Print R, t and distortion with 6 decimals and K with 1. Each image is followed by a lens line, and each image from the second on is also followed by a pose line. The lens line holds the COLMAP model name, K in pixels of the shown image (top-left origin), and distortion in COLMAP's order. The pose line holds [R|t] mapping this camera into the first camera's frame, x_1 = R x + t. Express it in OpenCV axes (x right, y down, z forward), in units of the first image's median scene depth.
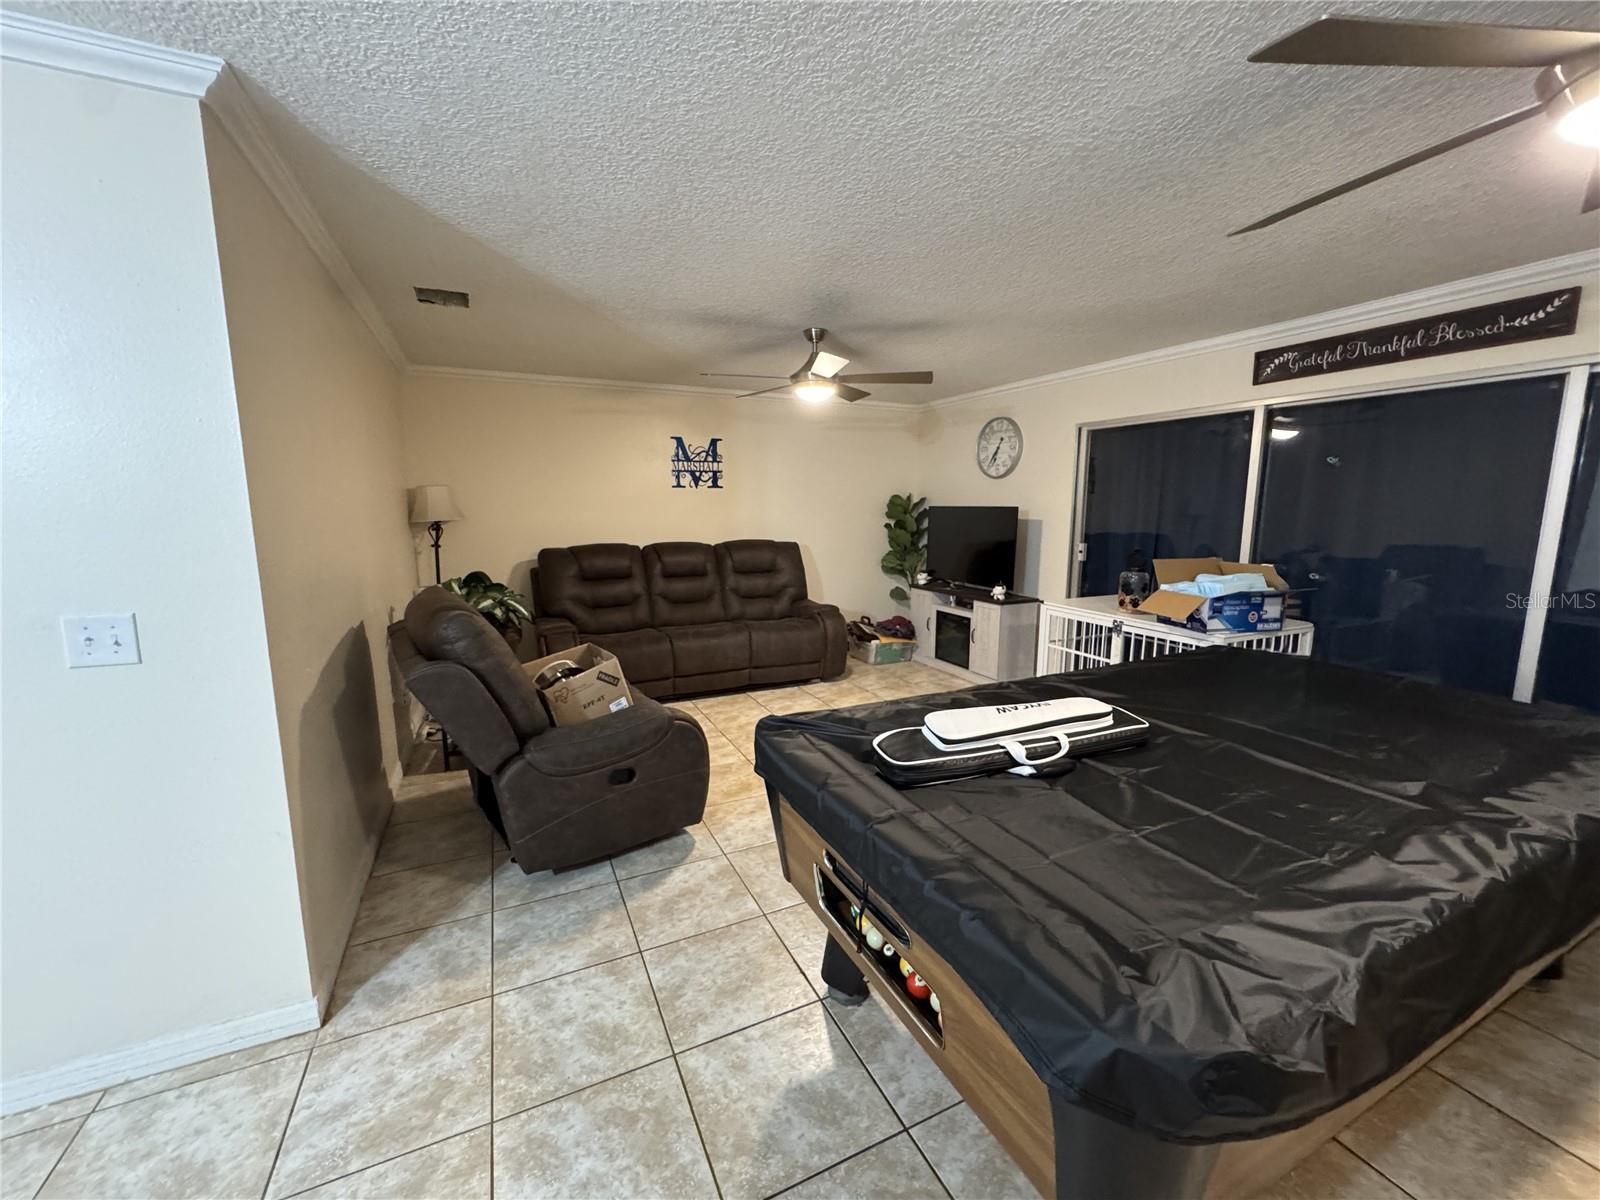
lens RADIAL K [[639.1, 0, 802.8], [0, 639.1, 593.9], [0, 0, 1]] dist [-0.002226, -0.000039]
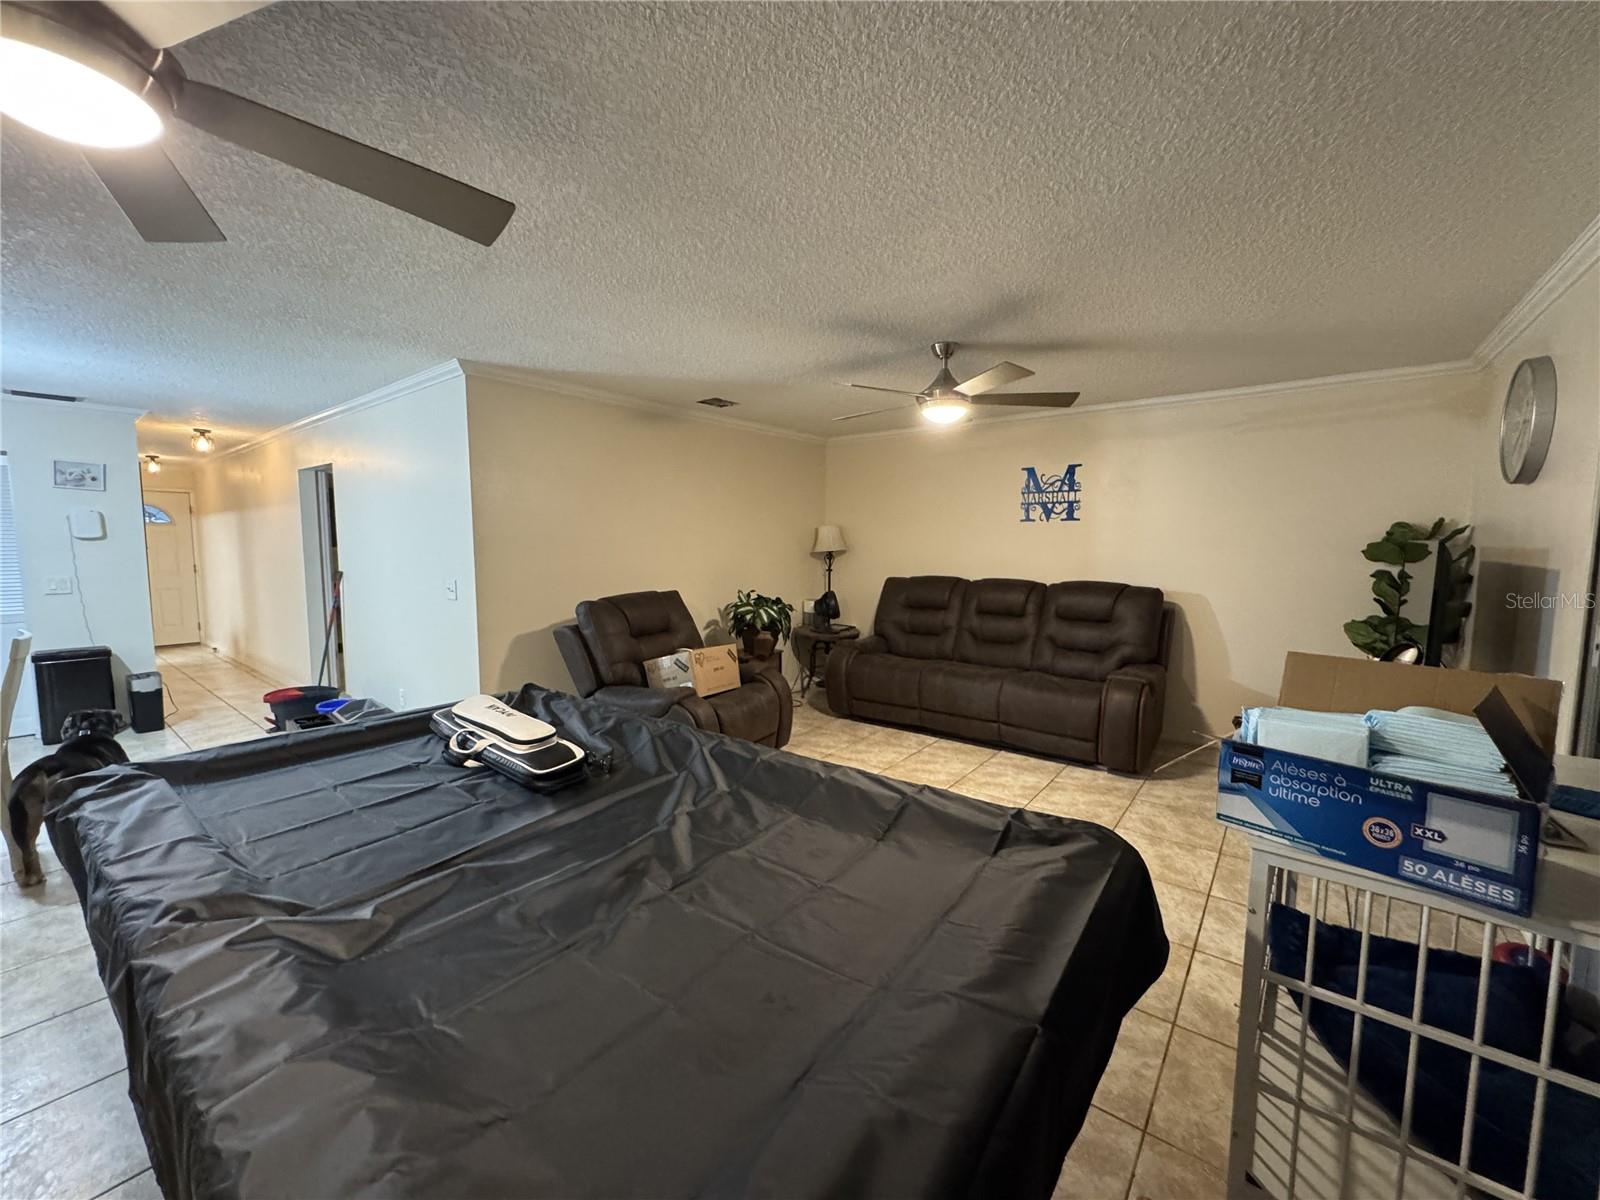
lens RADIAL K [[639.1, 0, 803.6], [0, 639.1, 597.6], [0, 0, 1]] dist [-0.002226, -0.000039]
pose [[0.444525, 0.078024, -0.892362, 0.551796], [-0.126742, 0.991656, 0.023570, -0.040532], [0.886755, 0.102622, 0.450704, 0.332547]]
